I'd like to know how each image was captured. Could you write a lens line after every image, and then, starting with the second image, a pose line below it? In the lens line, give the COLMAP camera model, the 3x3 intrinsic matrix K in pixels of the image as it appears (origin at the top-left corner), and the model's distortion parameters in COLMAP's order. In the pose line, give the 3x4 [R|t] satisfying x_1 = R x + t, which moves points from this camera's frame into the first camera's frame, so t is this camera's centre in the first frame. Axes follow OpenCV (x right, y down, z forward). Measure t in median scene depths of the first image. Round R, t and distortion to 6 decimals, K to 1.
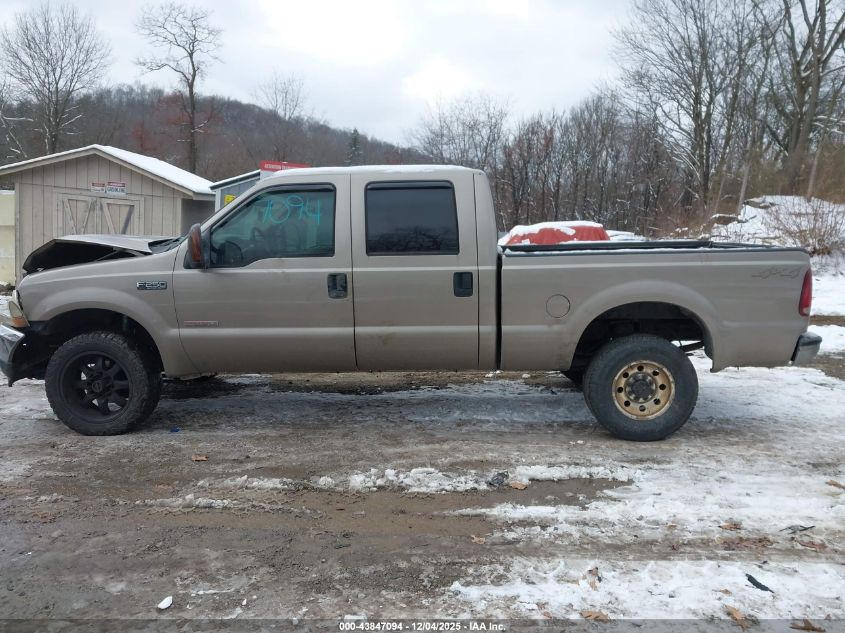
lens RADIAL K [[672.5, 0, 424.9], [0, 672.5, 313.2], [0, 0, 1]] dist [0.045622, -0.049424]
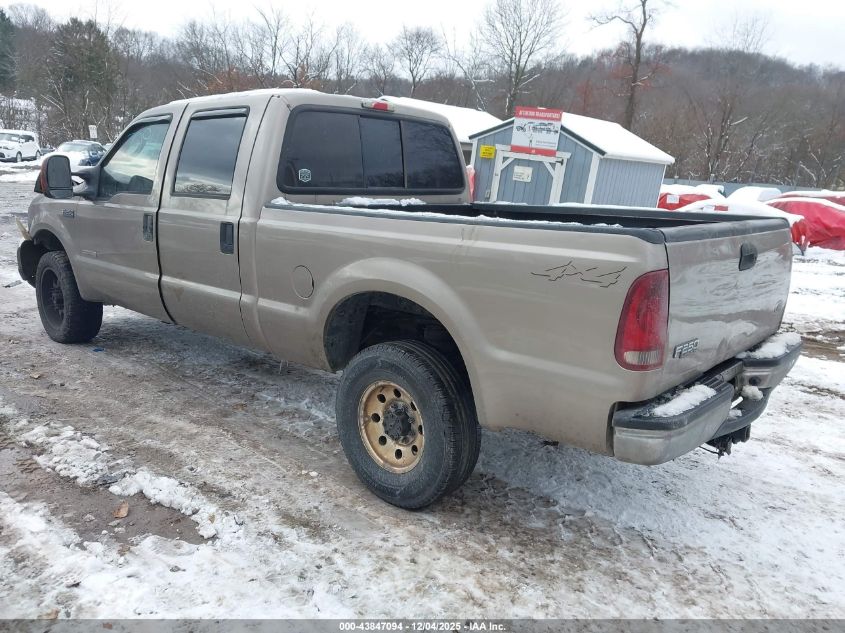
lens RADIAL K [[672.5, 0, 424.9], [0, 672.5, 313.2], [0, 0, 1]] dist [0.045622, -0.049424]
pose [[0.773197, 0.162951, -0.612873, 0.722226], [-0.126766, 0.986633, 0.102399, -0.065126], [0.621366, -0.001483, 0.783519, 0.501227]]
